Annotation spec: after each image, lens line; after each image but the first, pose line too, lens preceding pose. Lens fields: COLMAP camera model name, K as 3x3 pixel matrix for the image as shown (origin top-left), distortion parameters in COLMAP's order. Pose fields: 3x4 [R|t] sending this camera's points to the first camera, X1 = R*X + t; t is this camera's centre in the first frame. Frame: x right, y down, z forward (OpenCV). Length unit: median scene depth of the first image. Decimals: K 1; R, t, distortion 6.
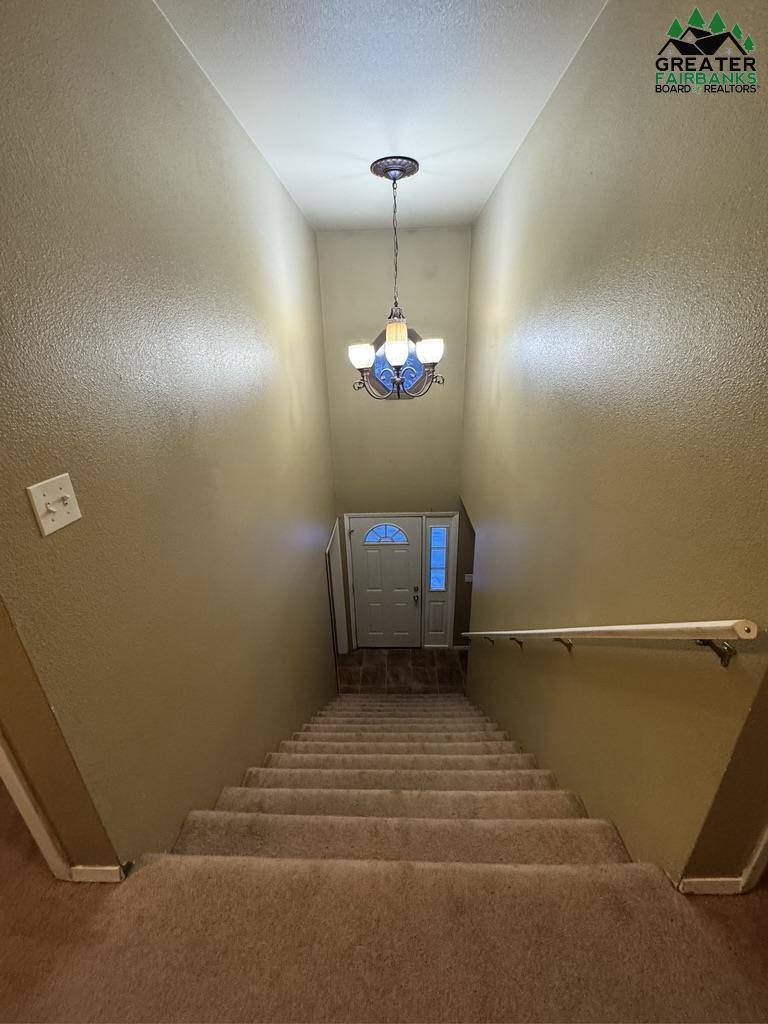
lens RADIAL K [[408.1, 0, 384.8], [0, 408.1, 515.3], [0, 0, 1]] dist [-0.000948, -0.000085]
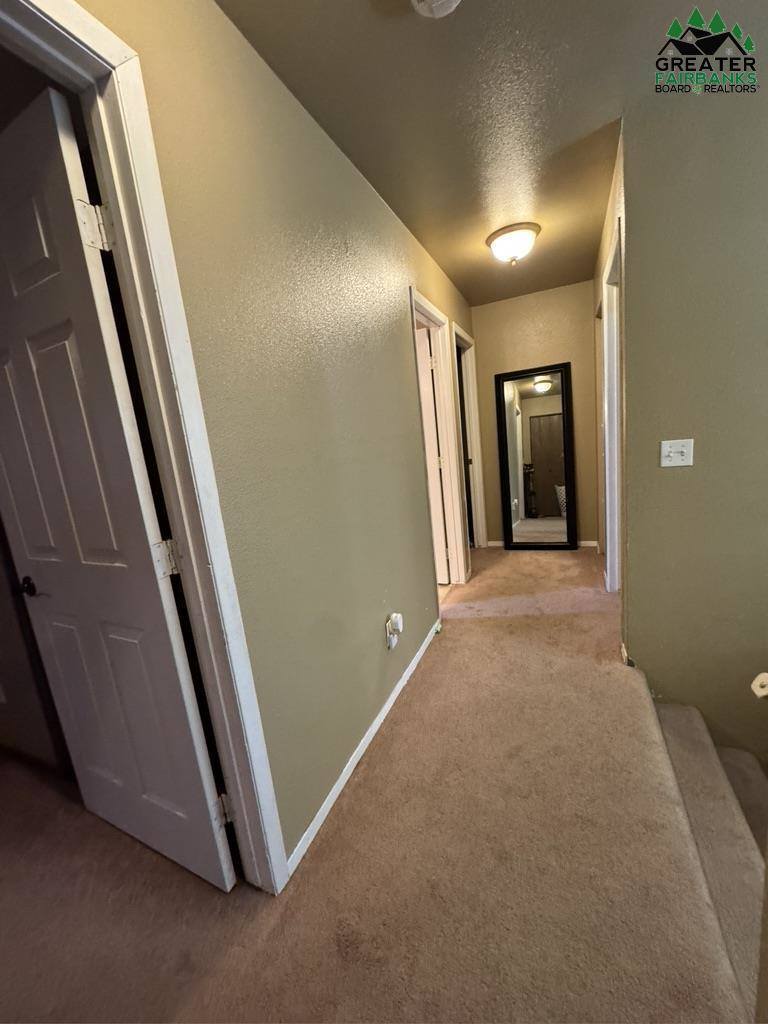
lens RADIAL K [[408.1, 0, 382.7], [0, 408.1, 513.3], [0, 0, 1]] dist [-0.000948, -0.000085]
pose [[-0.364507, 0.225579, -0.903465, 1.461477], [-0.242014, 0.913927, 0.325833, -0.060238], [0.899202, 0.337420, -0.278539, 0.368468]]
